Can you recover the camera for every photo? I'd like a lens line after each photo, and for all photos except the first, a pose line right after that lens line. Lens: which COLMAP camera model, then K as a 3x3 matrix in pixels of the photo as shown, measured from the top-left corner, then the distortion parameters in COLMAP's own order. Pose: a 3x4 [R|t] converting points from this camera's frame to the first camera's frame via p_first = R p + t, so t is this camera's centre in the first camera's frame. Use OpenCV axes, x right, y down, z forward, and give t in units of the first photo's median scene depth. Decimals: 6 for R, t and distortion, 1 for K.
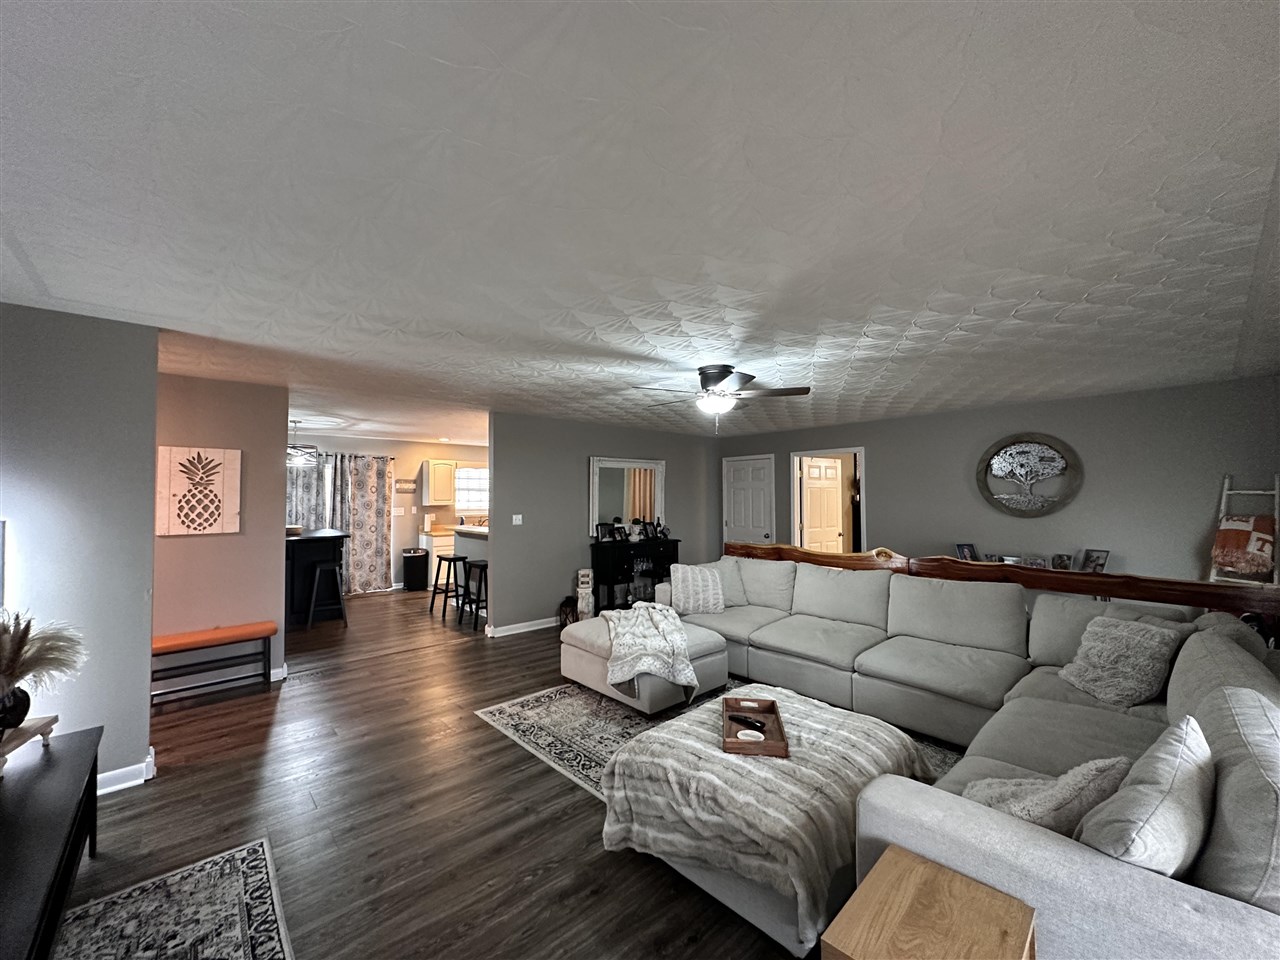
lens RADIAL K [[510.8, 0, 642.2], [0, 510.8, 493.9], [0, 0, 1]] dist [-0.001612, 0.000944]
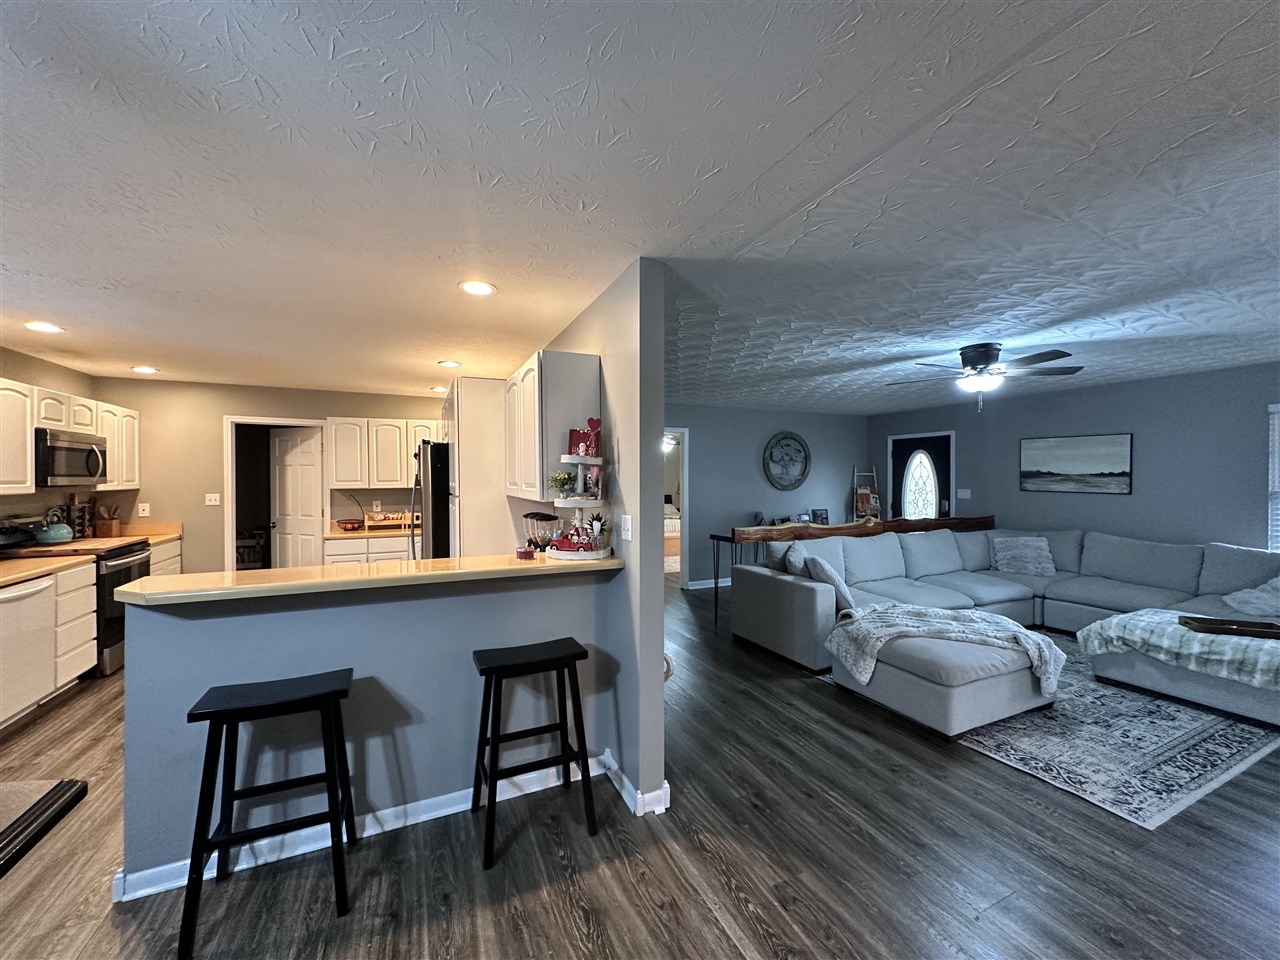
lens RADIAL K [[510.8, 0, 640.2], [0, 510.8, 480.1], [0, 0, 1]] dist [-0.001612, 0.000944]
pose [[0.299430, -0.002831, 0.954114, -0.511941], [-0.005063, 0.999977, 0.004556, 0.008379], [-0.954105, -0.006195, 0.299409, 0.661441]]
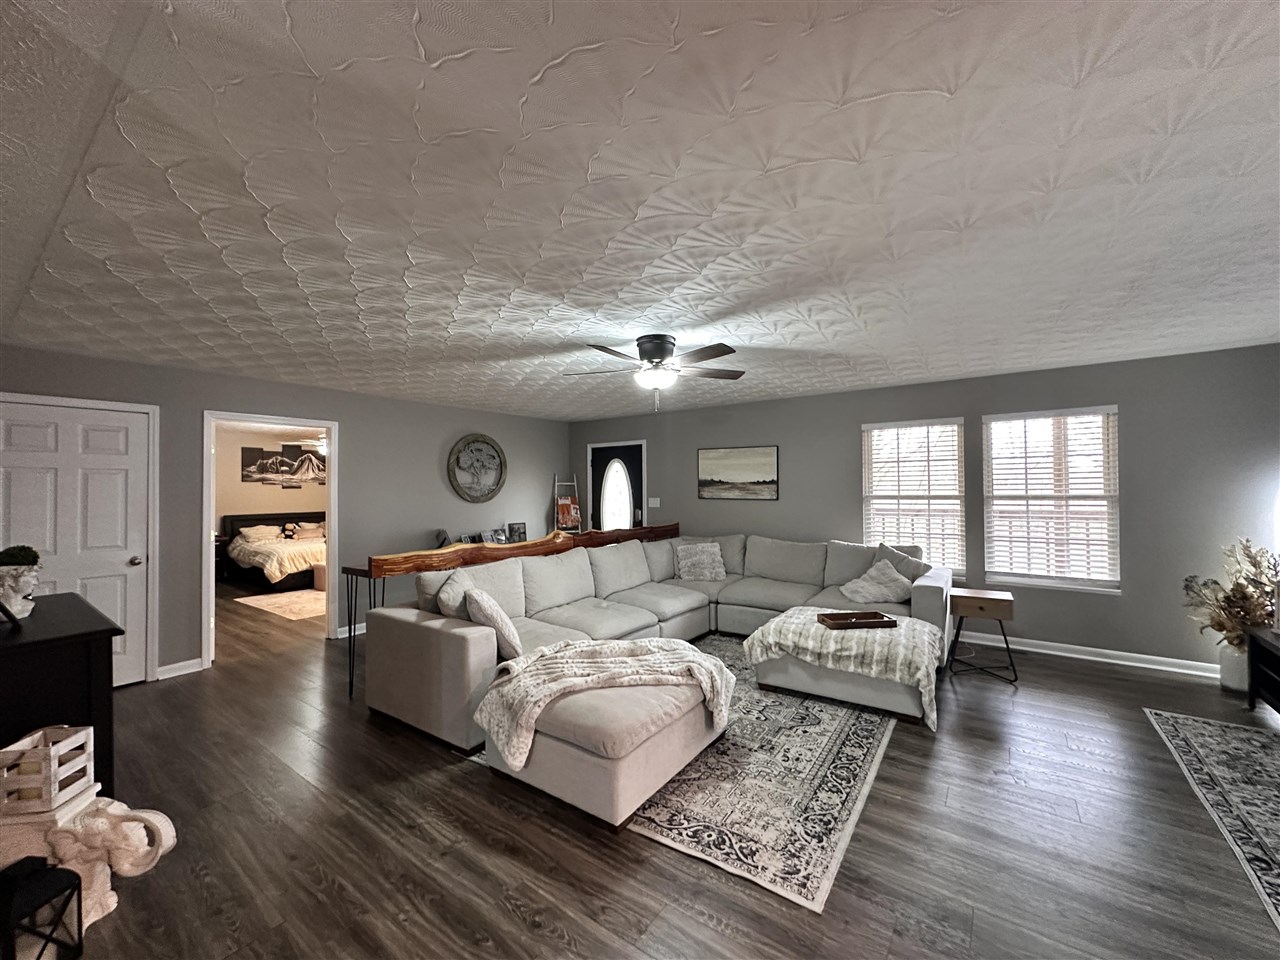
lens RADIAL K [[510.8, 0, 640.0], [0, 510.8, 480.9], [0, 0, 1]] dist [-0.001612, 0.000944]
pose [[-0.210671, 0.017976, 0.977392, -0.368303], [0.003676, 0.999838, -0.017596, 0.011321], [-0.977550, -0.000114, -0.210703, 0.602585]]
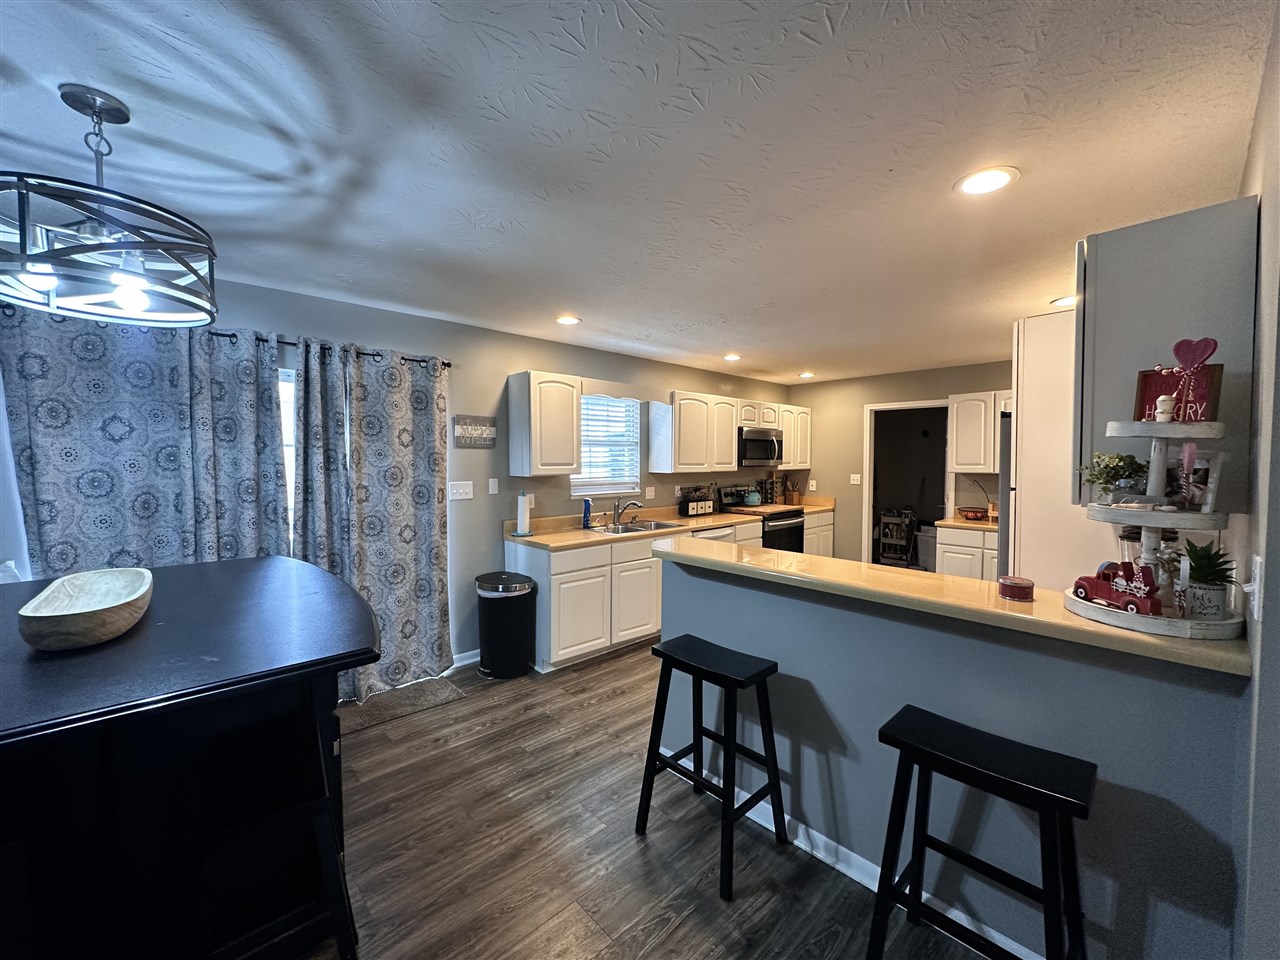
lens RADIAL K [[510.8, 0, 639.7], [0, 510.8, 479.5], [0, 0, 1]] dist [-0.001612, 0.000944]
pose [[0.999761, 0.001997, 0.021776, -0.376201], [-0.002982, 0.998969, 0.045292, 0.005981], [-0.021663, -0.045346, 0.998736, 0.635170]]
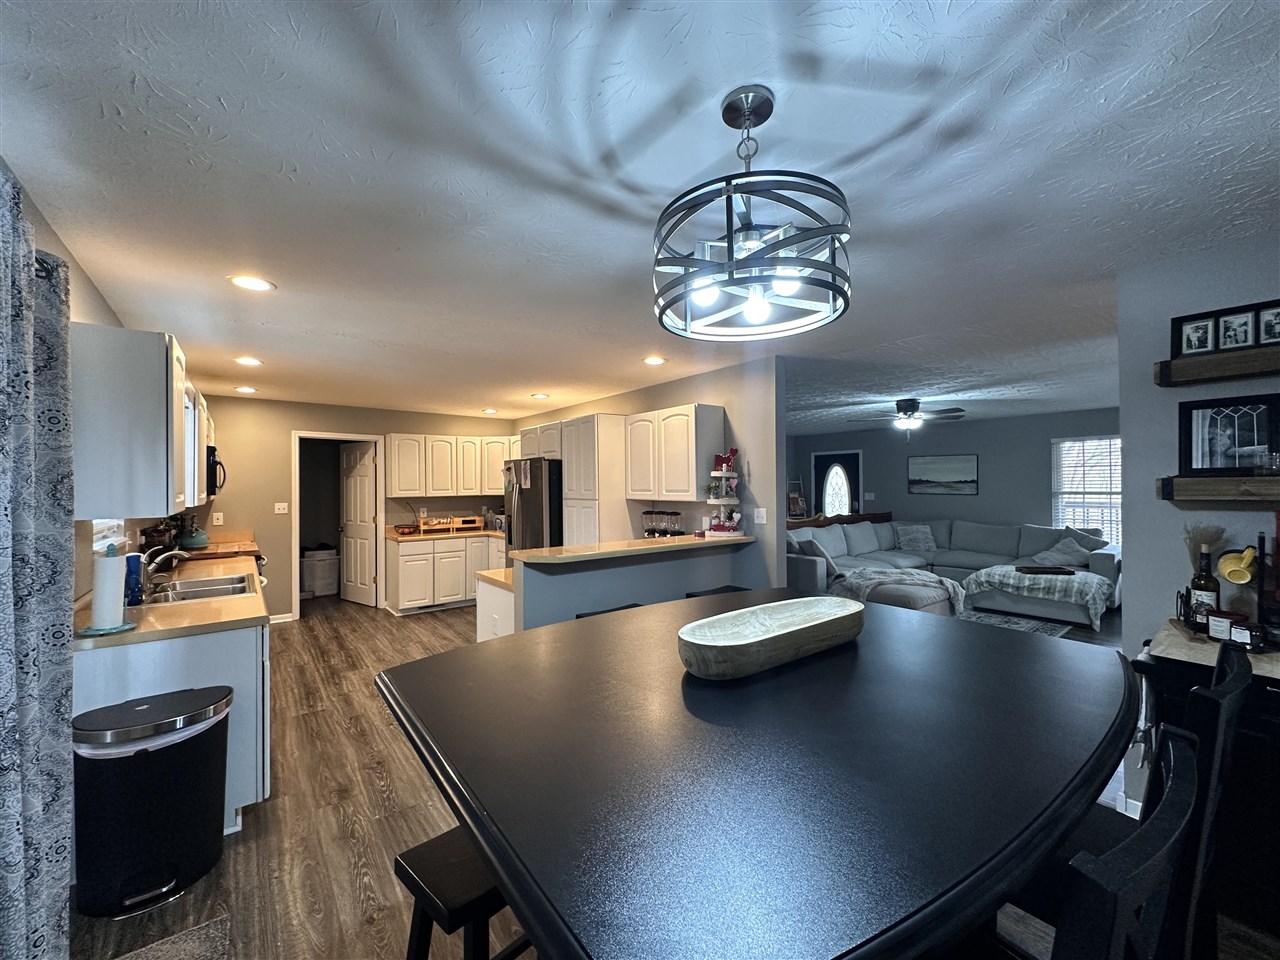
lens RADIAL K [[510.8, 0, 641.6], [0, 510.8, 480.4], [0, 0, 1]] dist [-0.001612, 0.000944]
pose [[0.065106, 0.010916, 0.997819, -0.737022], [0.000950, 0.999939, -0.011001, 0.008712], [-0.997878, 0.001664, 0.065092, 0.850365]]
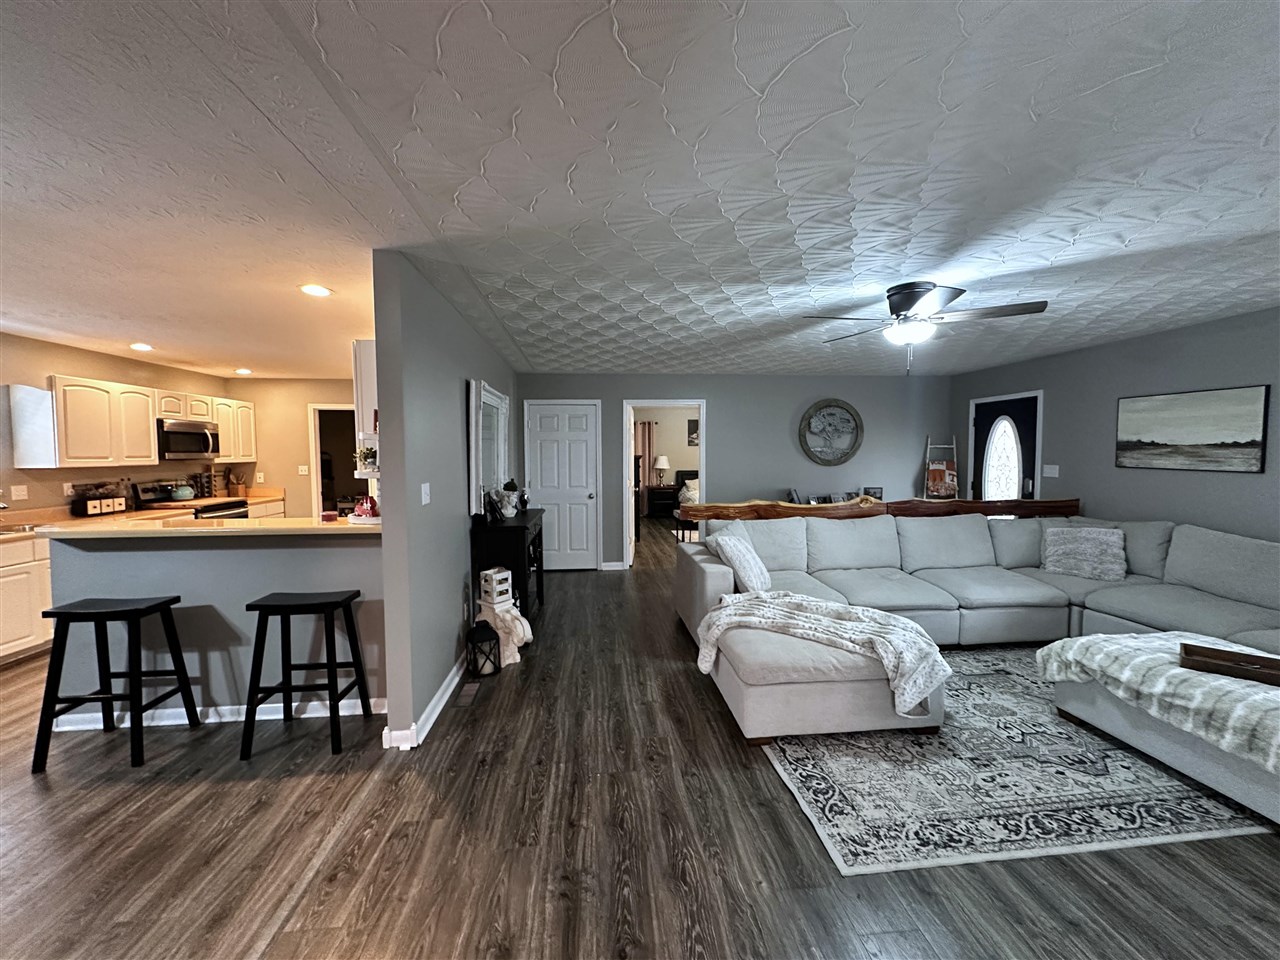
lens RADIAL K [[510.8, 0, 634.4], [0, 510.8, 483.8], [0, 0, 1]] dist [-0.001612, 0.000944]
pose [[0.597171, -0.049691, 0.800573, -0.393326], [-0.001057, 0.998030, 0.062735, 0.007872], [-0.802113, -0.038310, 0.595942, 0.420159]]
